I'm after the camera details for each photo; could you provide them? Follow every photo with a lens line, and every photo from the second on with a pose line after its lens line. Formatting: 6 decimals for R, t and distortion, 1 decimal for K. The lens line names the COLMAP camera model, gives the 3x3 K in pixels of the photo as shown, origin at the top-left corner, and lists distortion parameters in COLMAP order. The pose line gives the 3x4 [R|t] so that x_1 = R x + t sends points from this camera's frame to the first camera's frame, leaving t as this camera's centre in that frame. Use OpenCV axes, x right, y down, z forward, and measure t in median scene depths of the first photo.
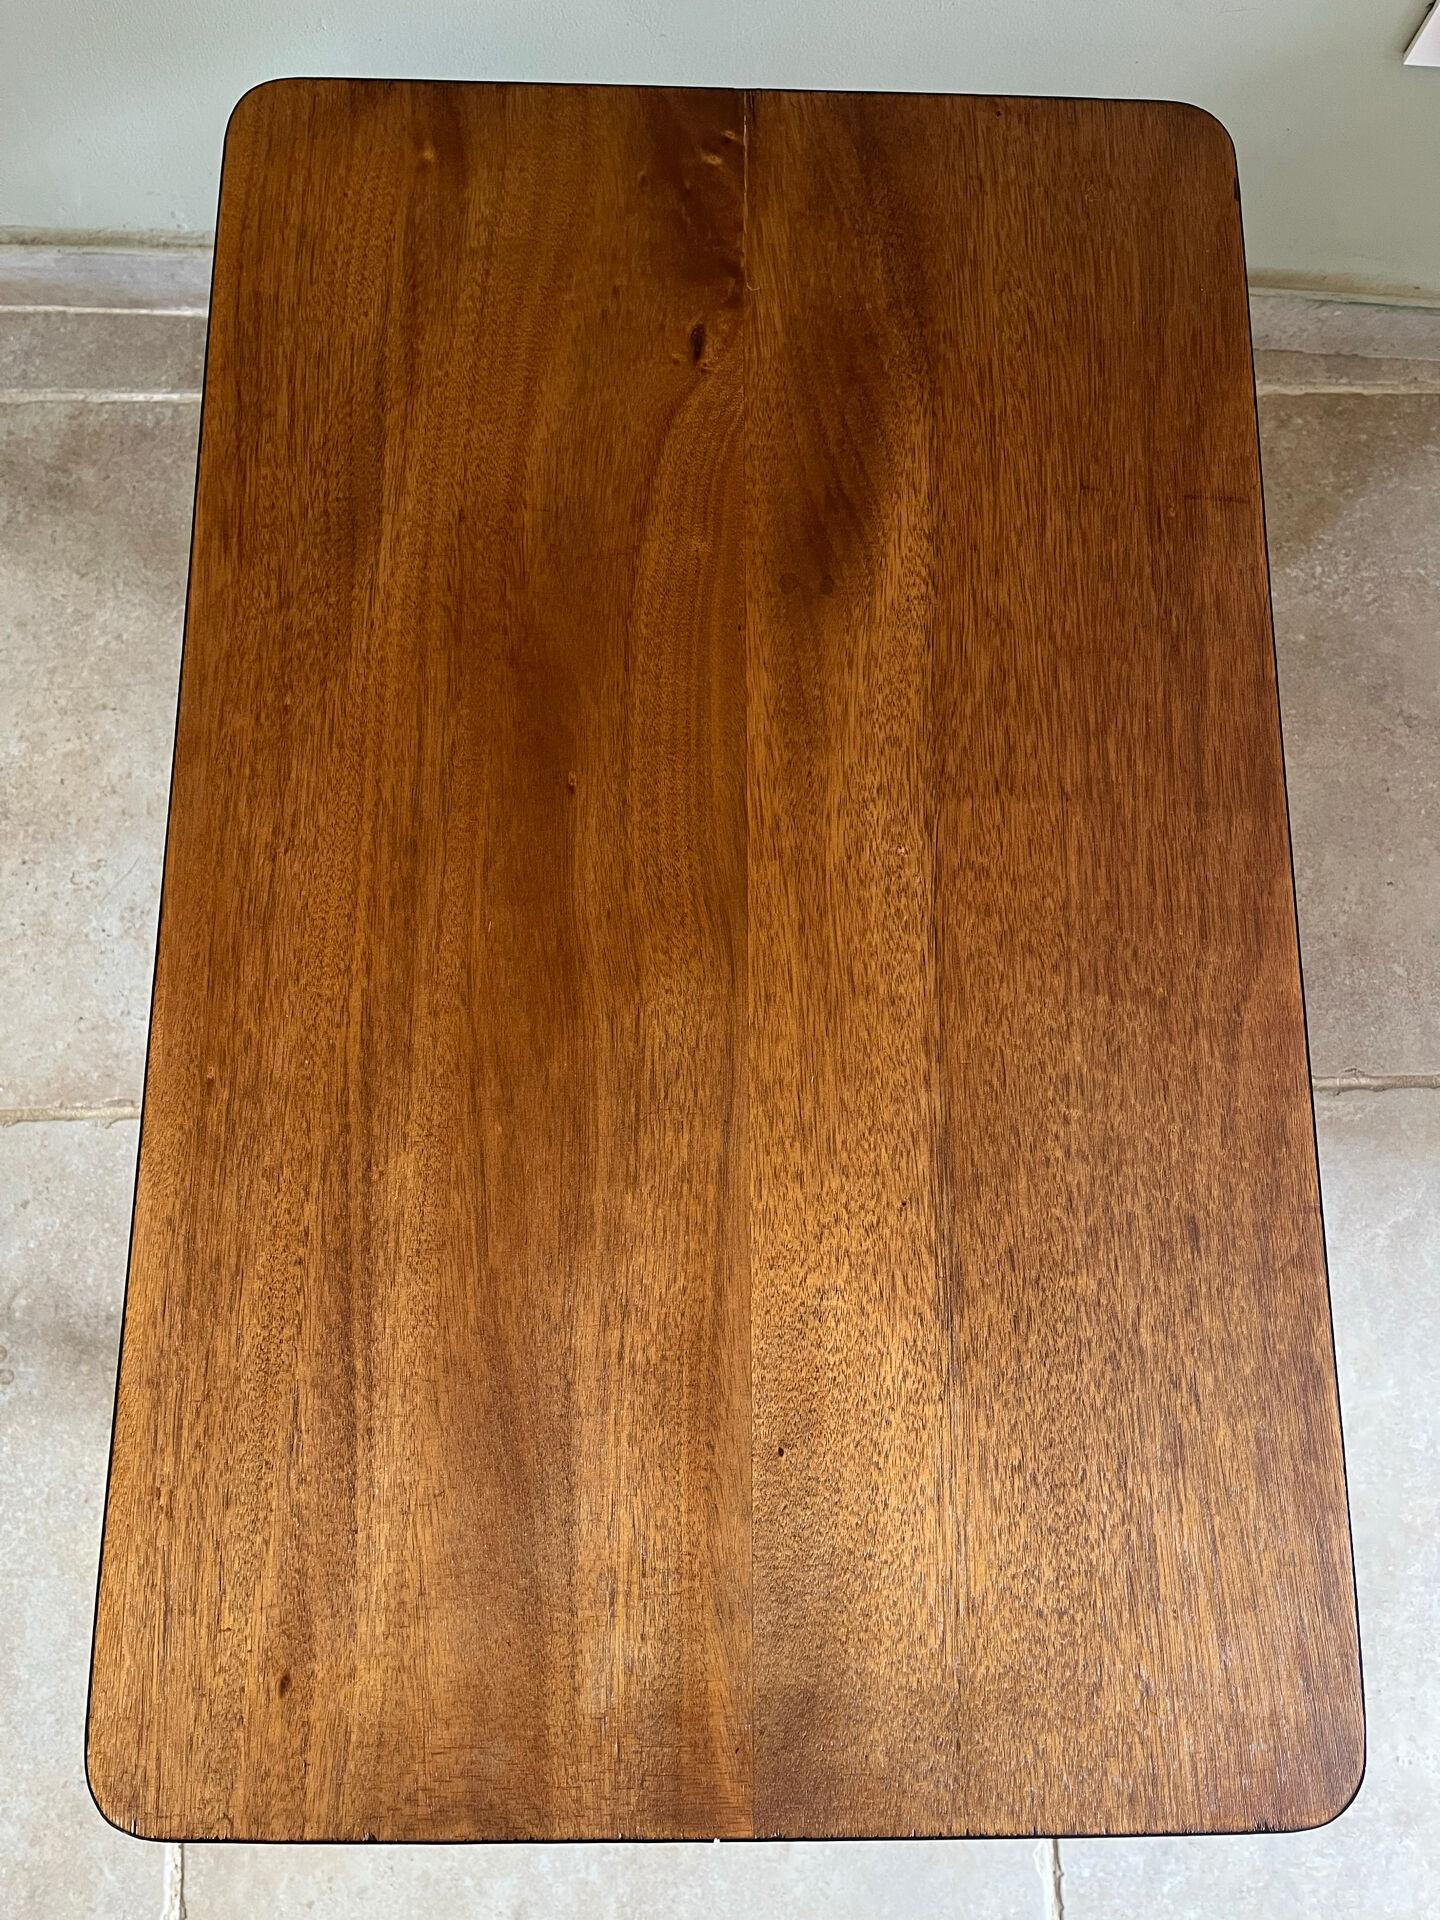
lens RADIAL K [[1476.0, 0, 715.3], [0, 1476.0, 980.3], [0, 0, 1]] dist [0.056117, -0.066557]
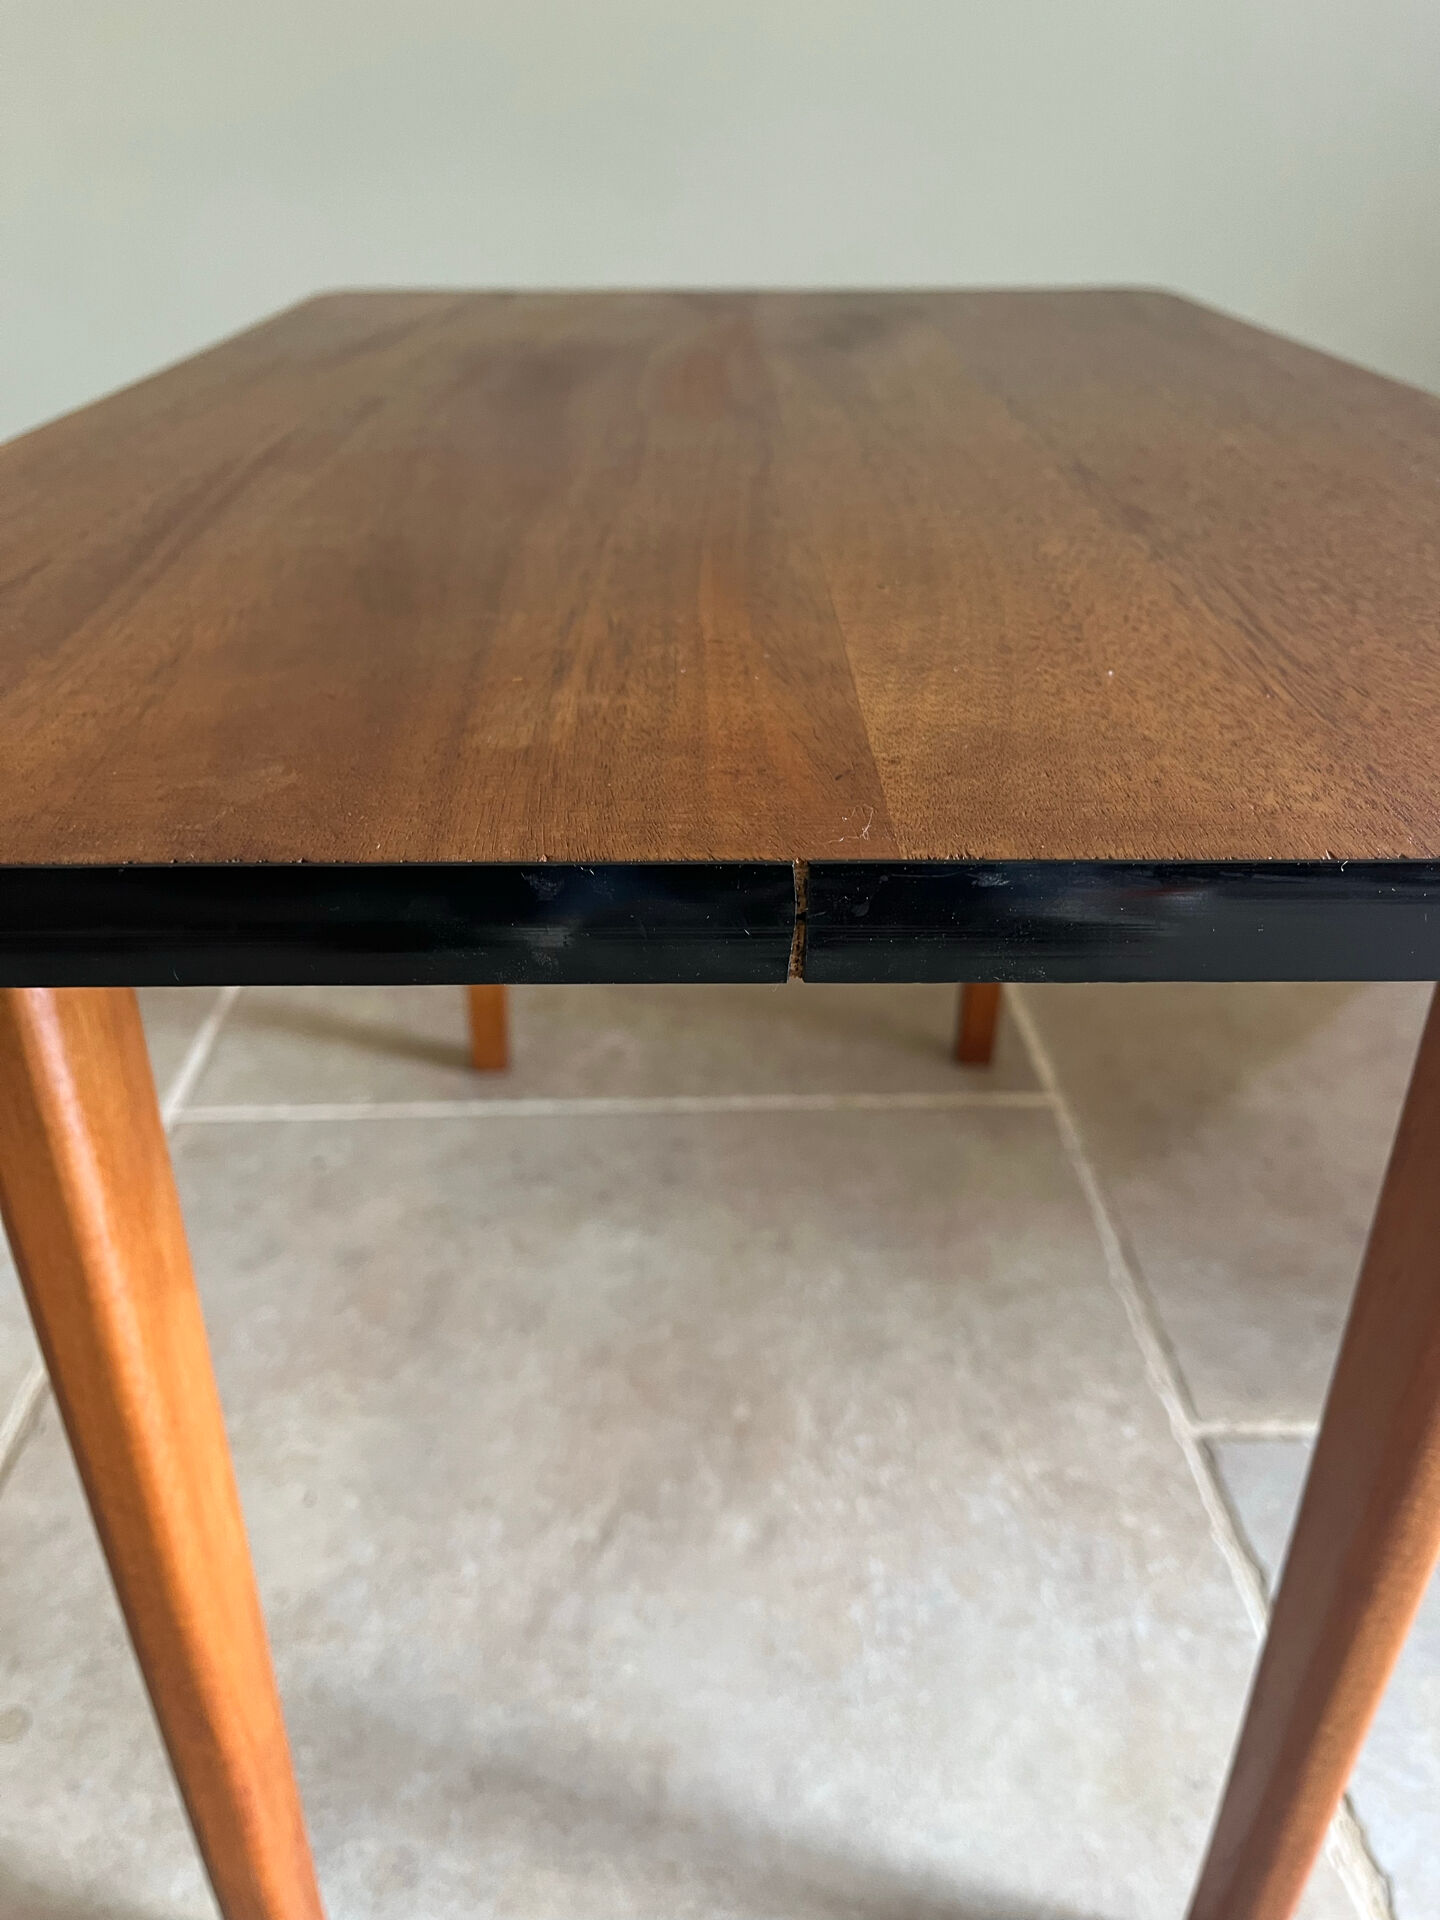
lens RADIAL K [[1506.8, 0, 713.9], [0, 1506.8, 954.5], [0, 0, 1]] dist [0.050480, -0.105524]
pose [[0.999518, -0.029608, -0.009356, -0.015074], [0.012482, 0.658993, -0.752045, 0.745718], [0.028432, 0.751566, 0.659045, 0.655250]]
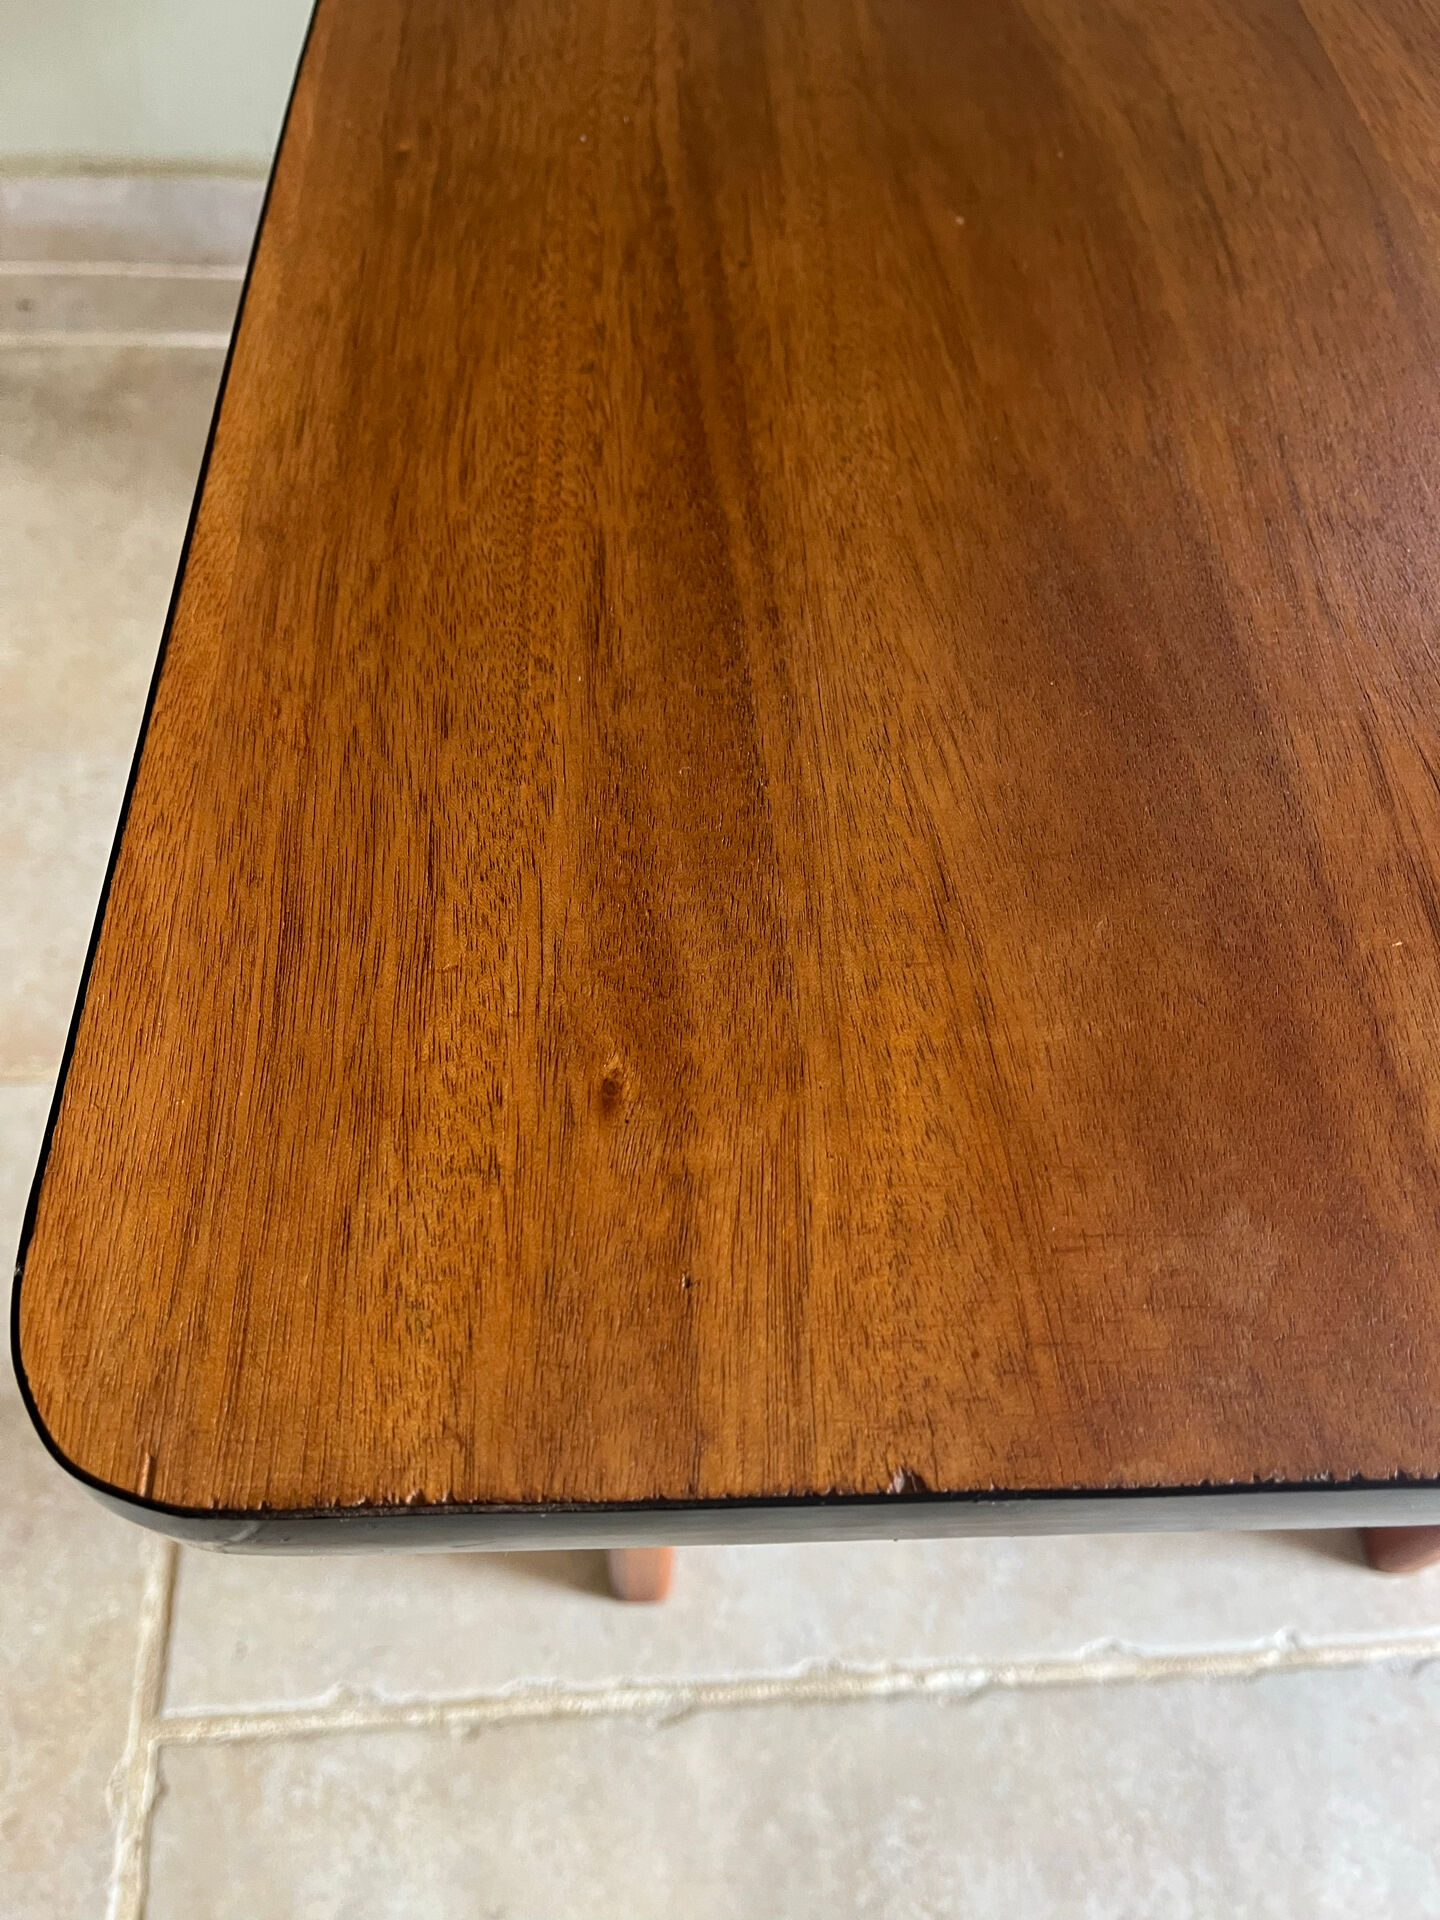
lens RADIAL K [[1493.5, 0, 730.5], [0, 1493.5, 970.0], [0, 0, 1]] dist [0.077905, -0.139297]
pose [[0.998778, -0.021638, 0.044436, -0.238103], [0.036106, 0.933394, -0.357033, 0.496338], [-0.033751, 0.358201, 0.933034, 0.564200]]
